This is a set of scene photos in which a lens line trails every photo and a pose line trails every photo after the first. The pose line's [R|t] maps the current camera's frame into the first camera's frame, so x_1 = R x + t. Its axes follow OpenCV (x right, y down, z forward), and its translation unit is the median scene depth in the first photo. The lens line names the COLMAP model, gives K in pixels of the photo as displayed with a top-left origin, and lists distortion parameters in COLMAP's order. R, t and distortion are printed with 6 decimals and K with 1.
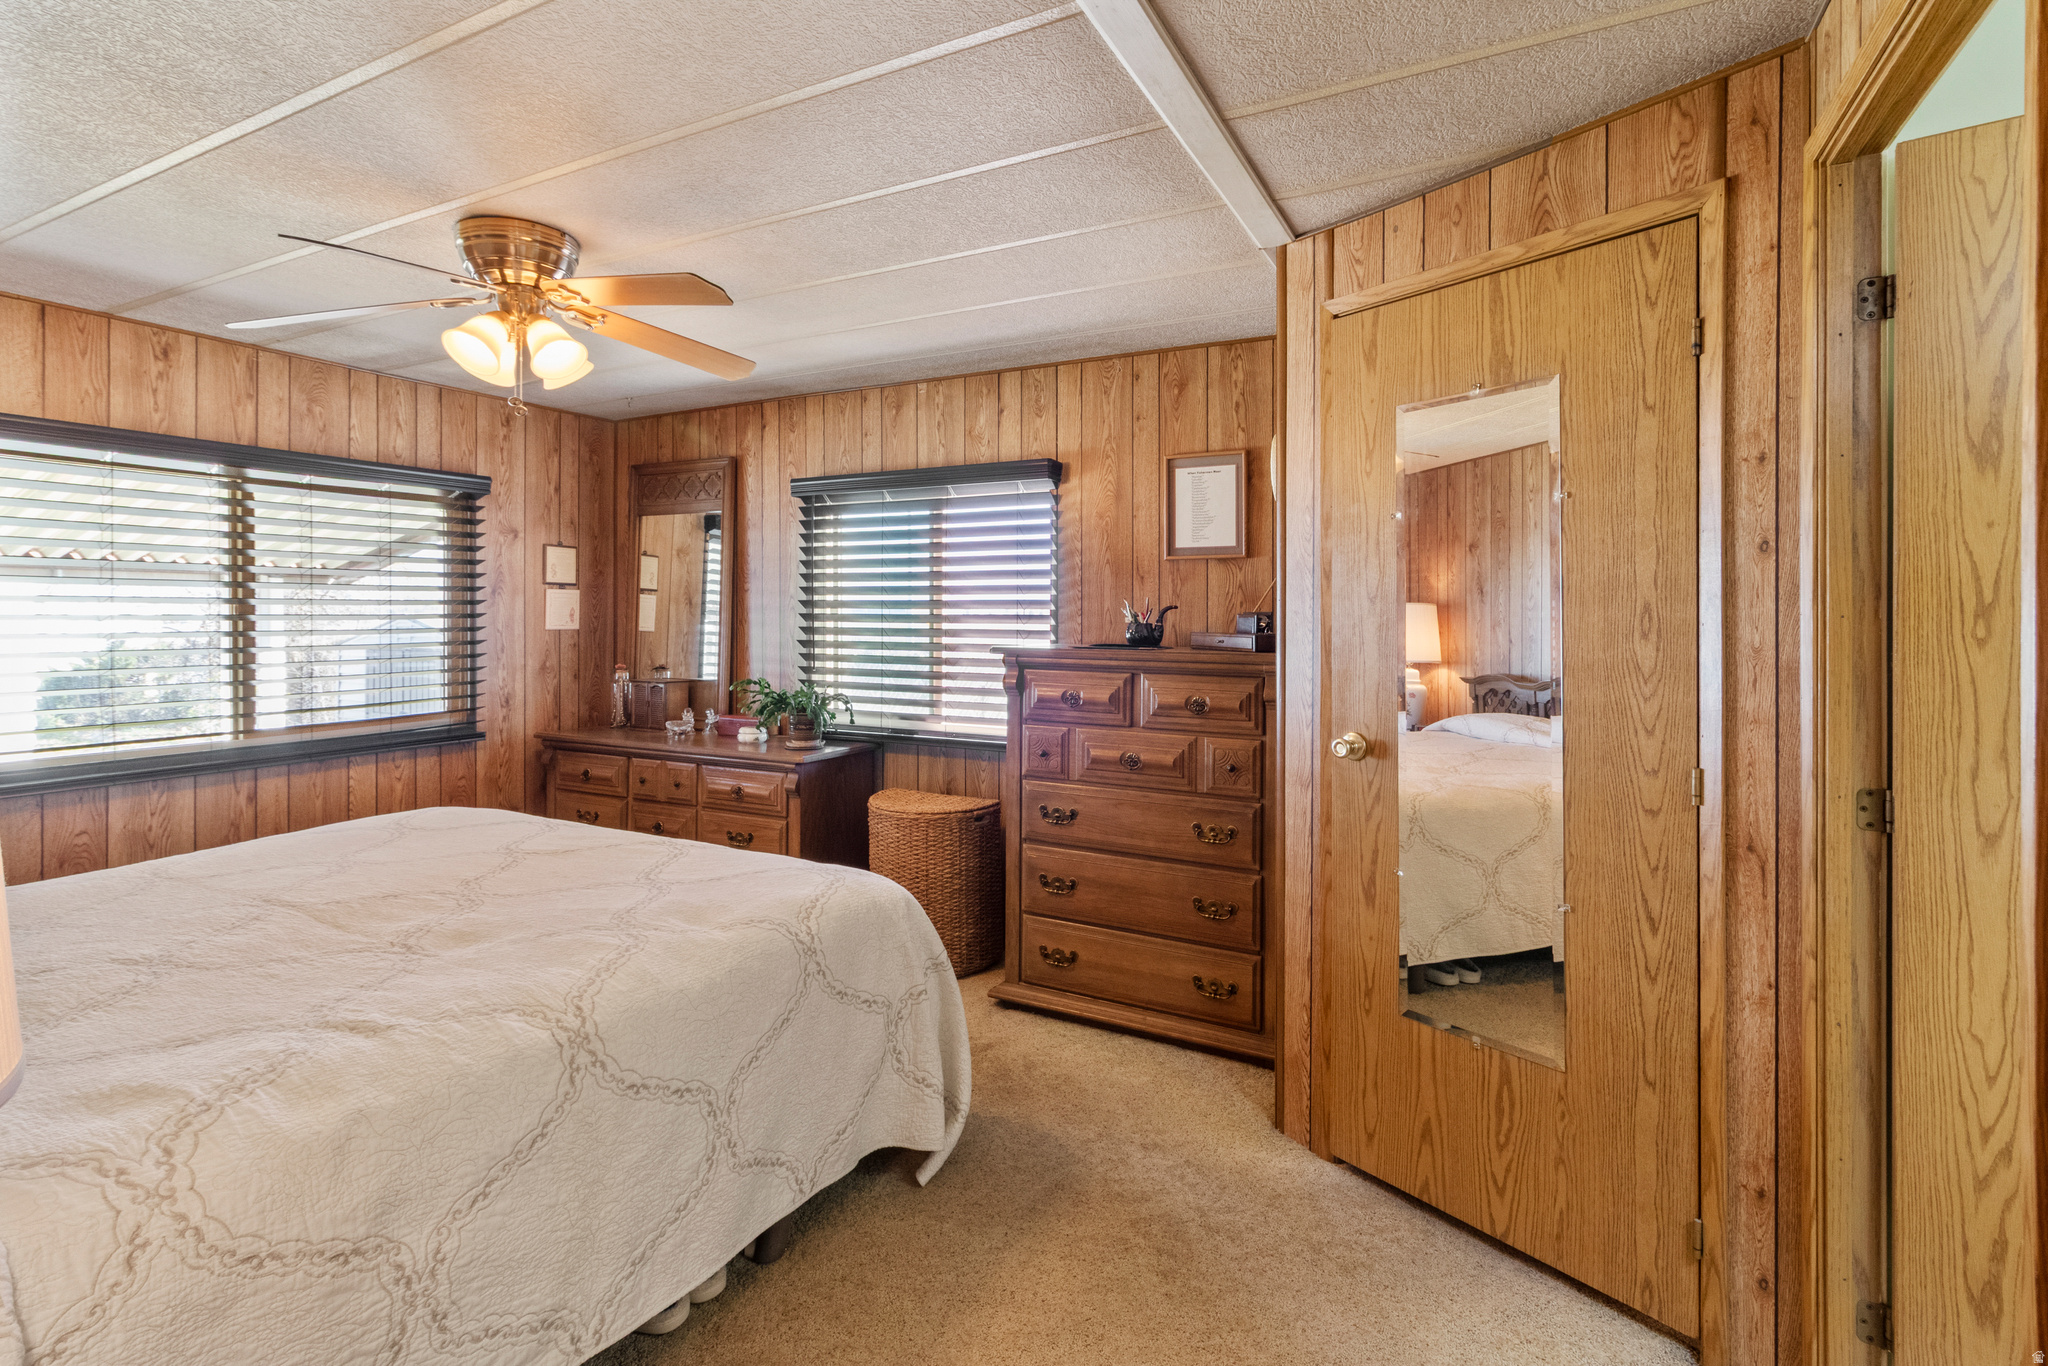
lens RADIAL K [[970.4, 0, 1032.4], [0, 970.4, 622.8], [0, 0, 1]] dist [0.002739, 0.000905]
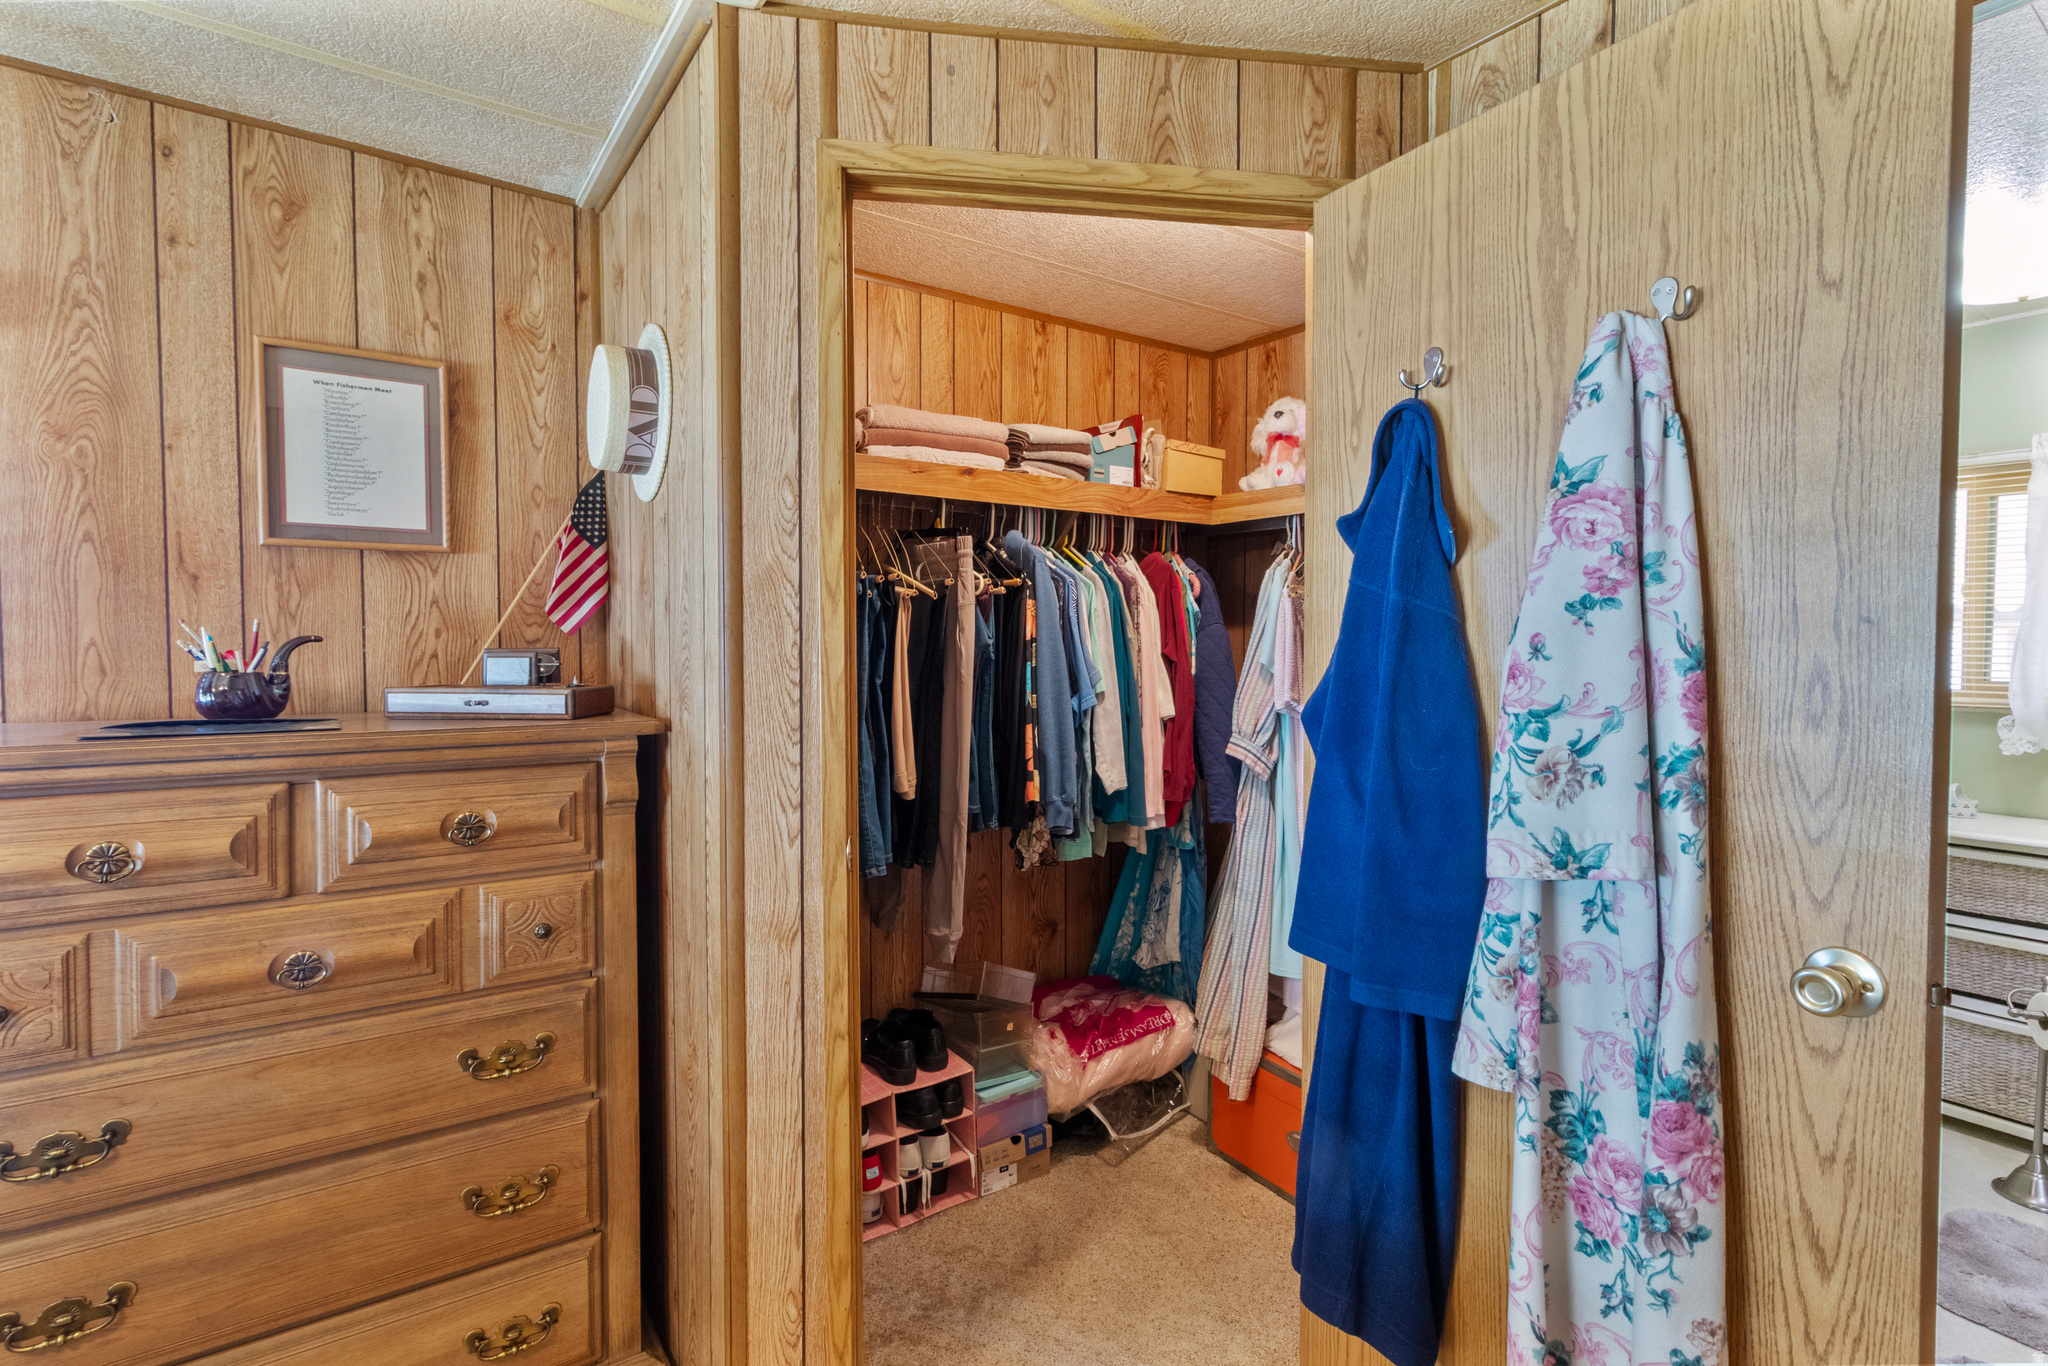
lens RADIAL K [[963.3, 0, 1027.5], [0, 963.3, 673.7], [0, 0, 1]] dist [0.001405, 0.000148]
pose [[0.463276, -0.034106, 0.885557, -0.145461], [0.007127, 0.999370, 0.034761, -0.014223], [-0.886185, -0.009793, 0.463228, 0.483746]]
